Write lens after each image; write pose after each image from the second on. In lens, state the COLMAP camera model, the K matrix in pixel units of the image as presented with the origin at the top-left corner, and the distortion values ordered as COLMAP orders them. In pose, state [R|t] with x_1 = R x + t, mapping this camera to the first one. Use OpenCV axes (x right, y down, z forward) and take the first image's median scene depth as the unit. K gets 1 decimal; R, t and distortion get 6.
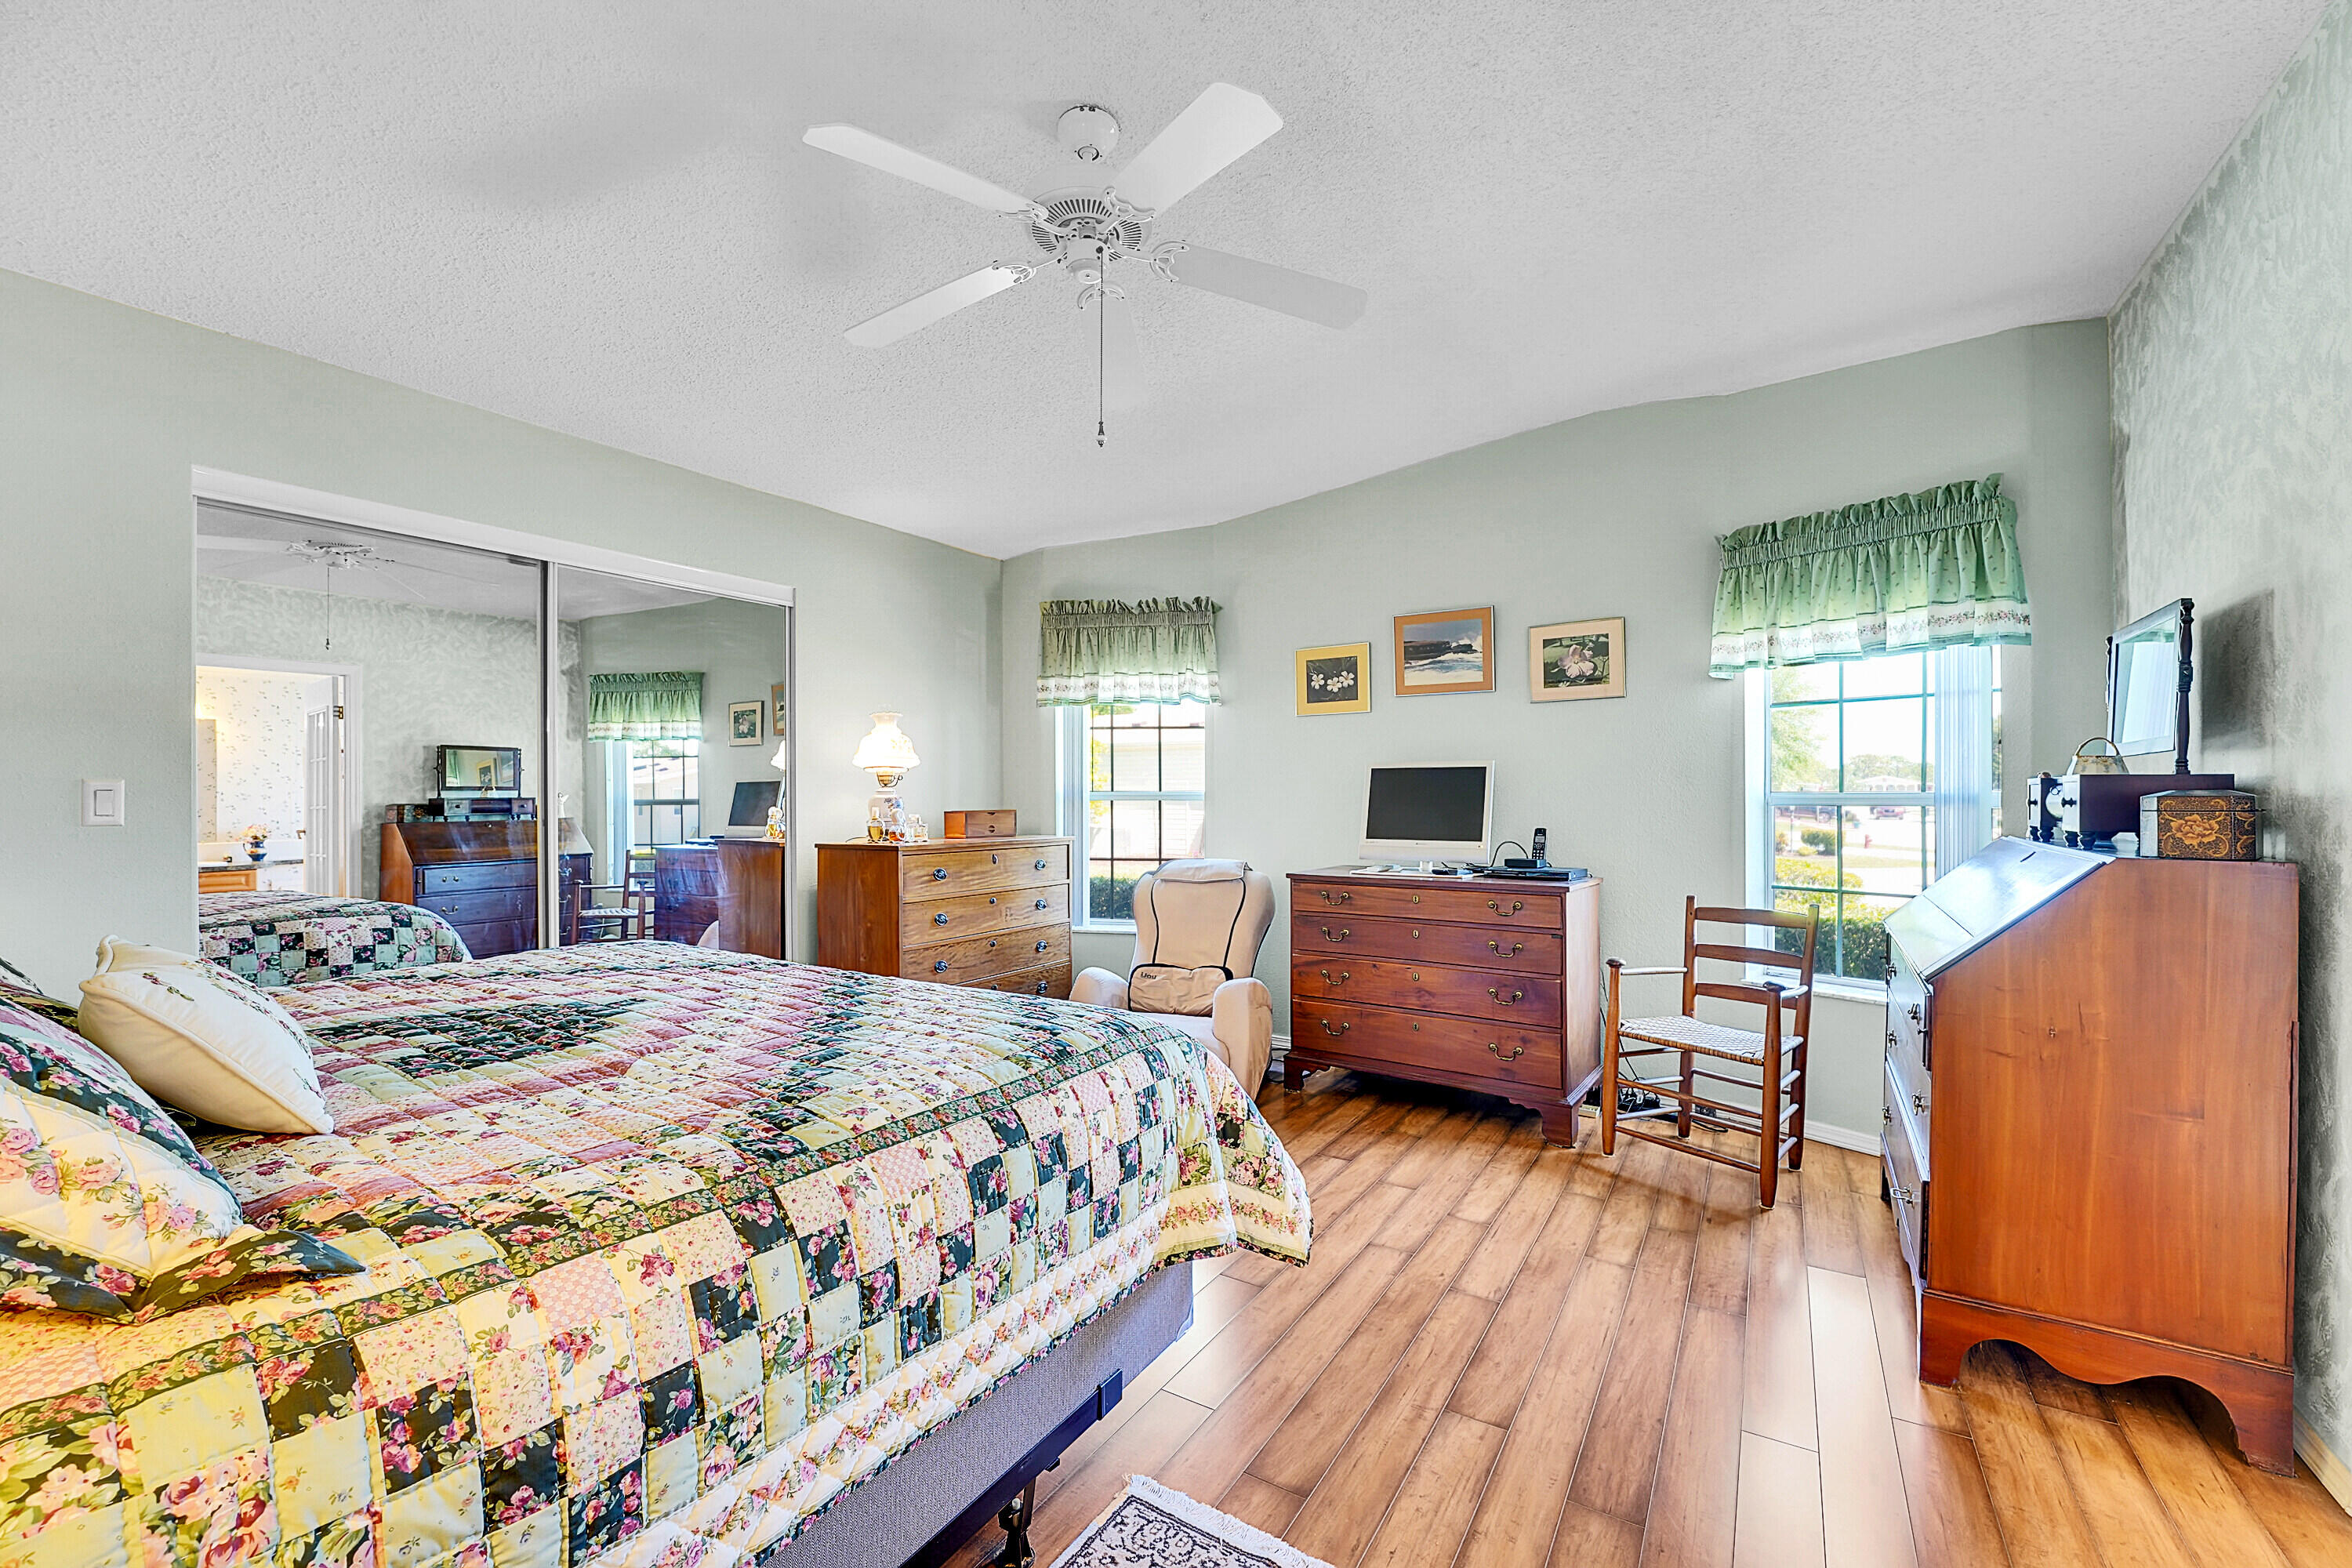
lens RADIAL K [[948.3, 0, 1176.2], [0, 948.3, 795.7], [0, 0, 1]] dist [-0.022573, 0.000817]
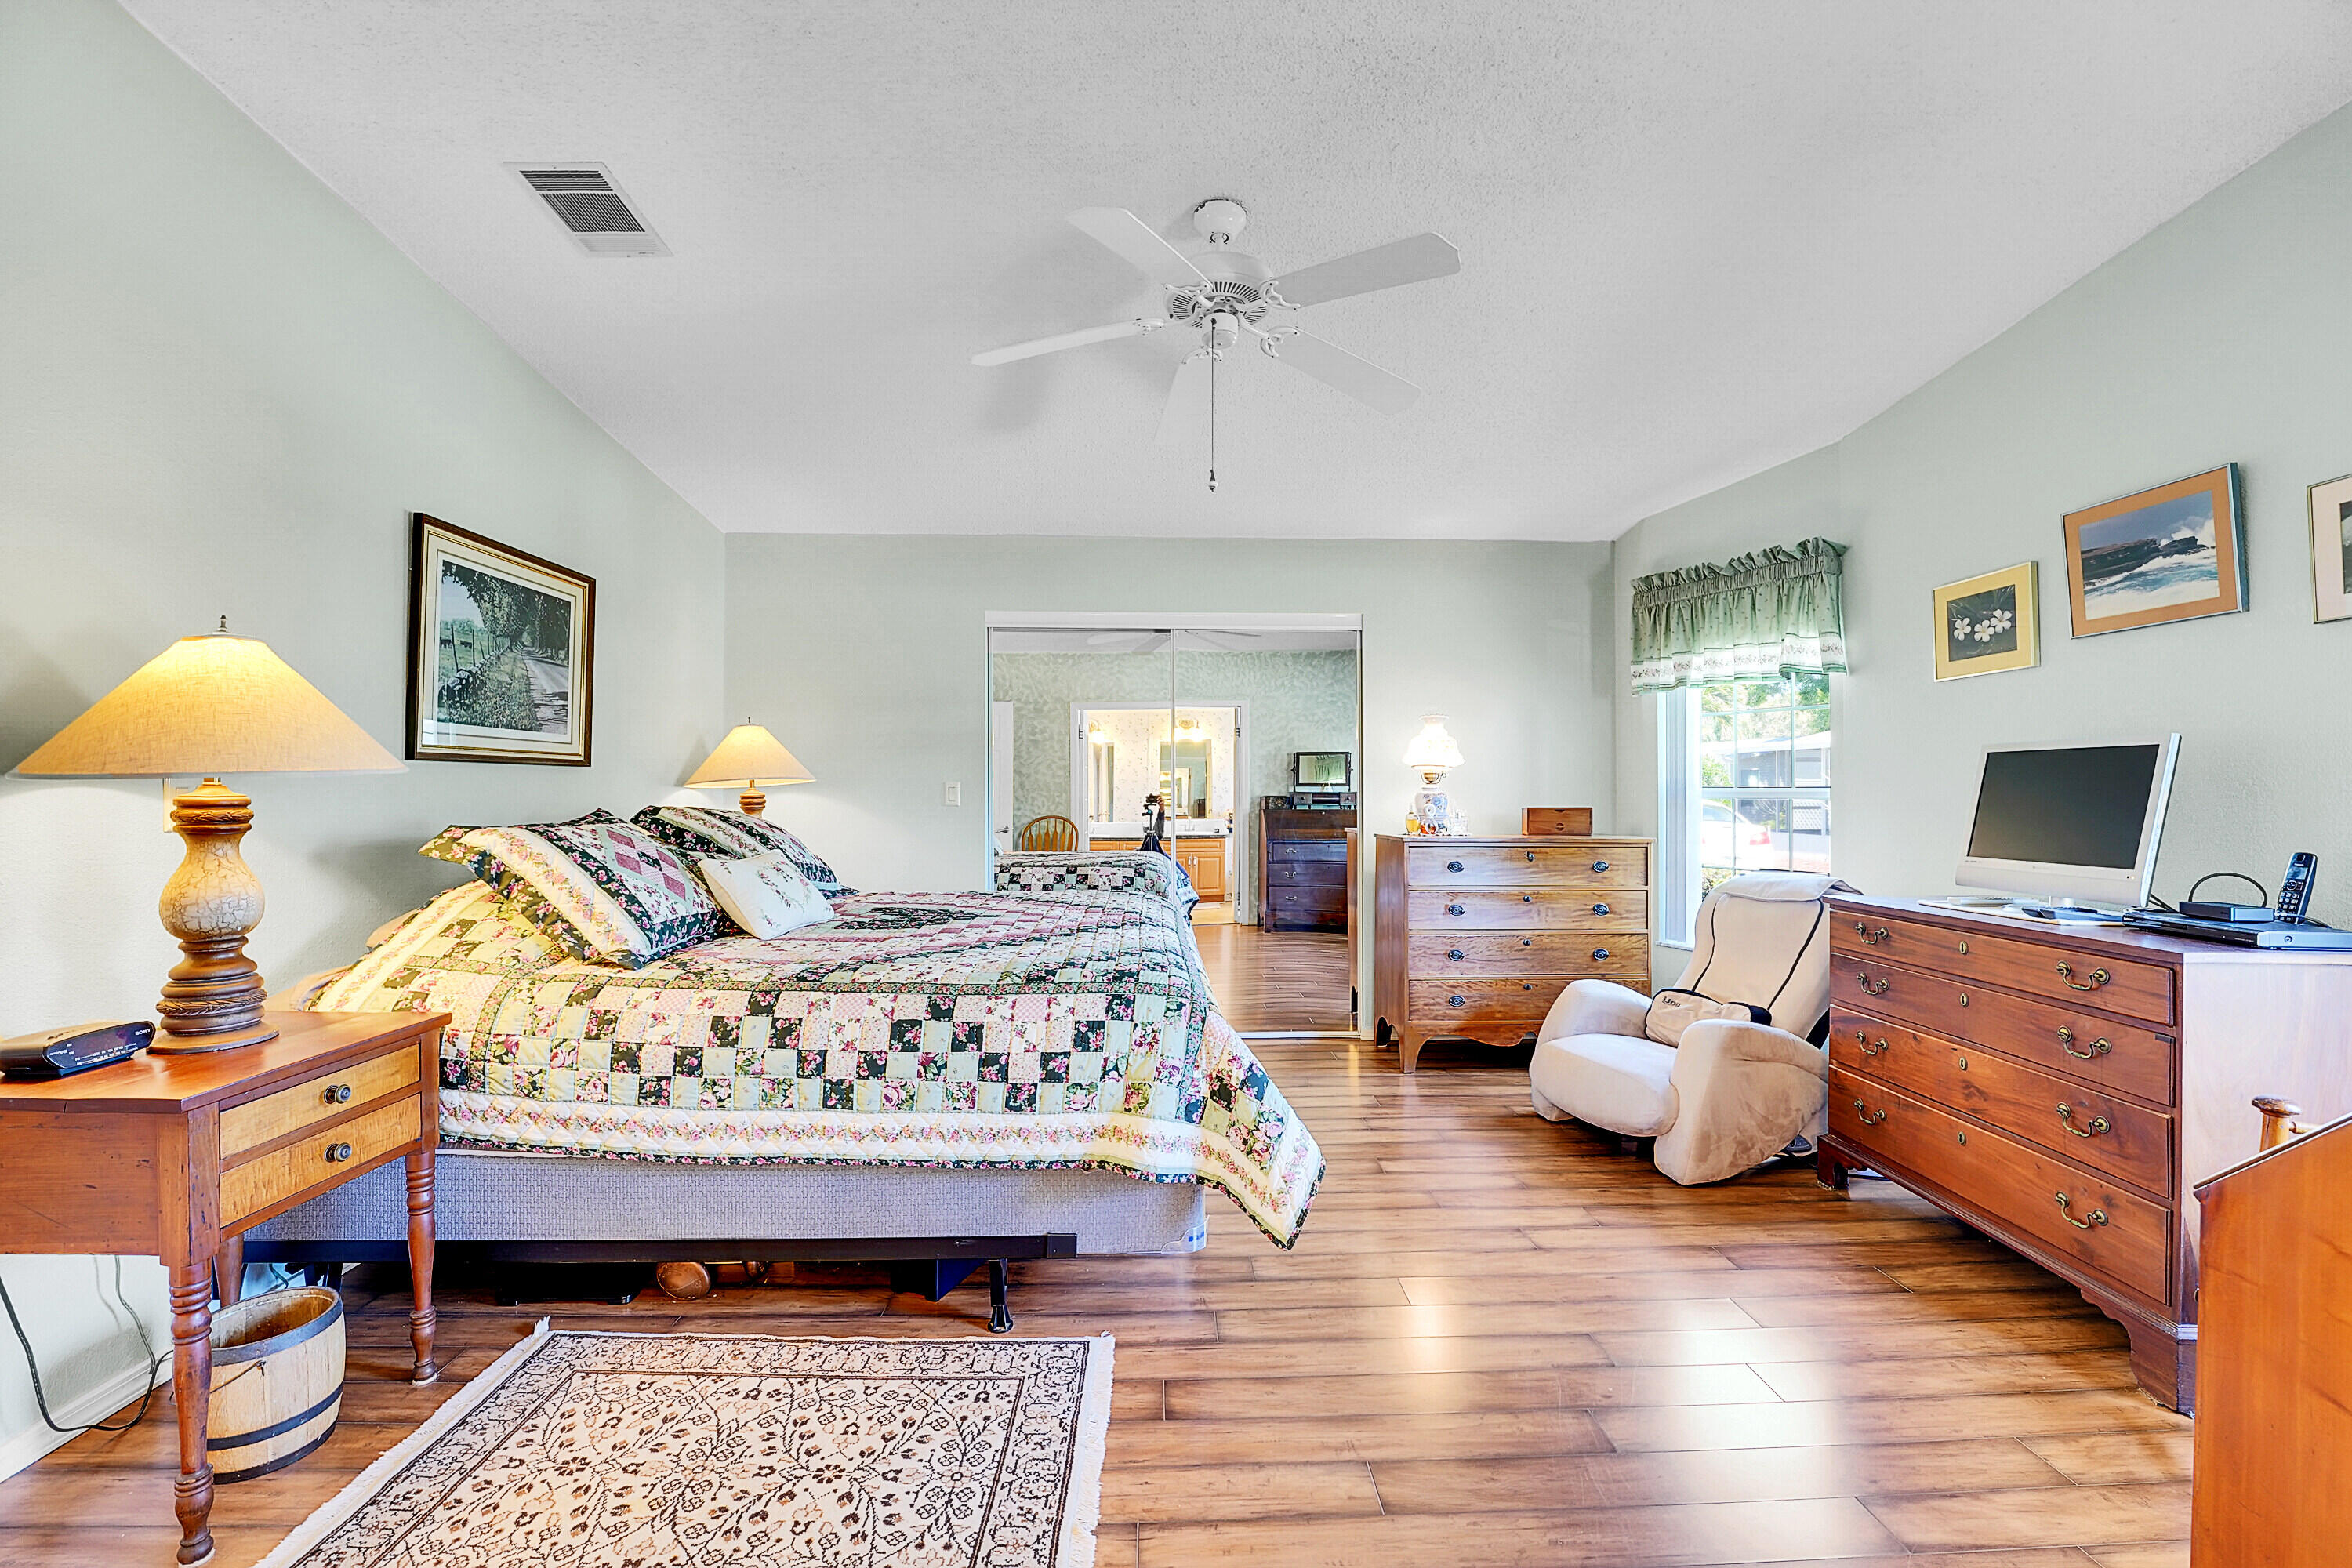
lens RADIAL K [[948.3, 0, 1177.1], [0, 948.3, 784.1], [0, 0, 1]] dist [-0.022573, 0.000817]
pose [[0.563977, -0.004248, -0.825779, 0.860101], [-0.003147, 0.999968, -0.007293, 0.000952], [0.825784, 0.006712, 0.563946, 0.300921]]
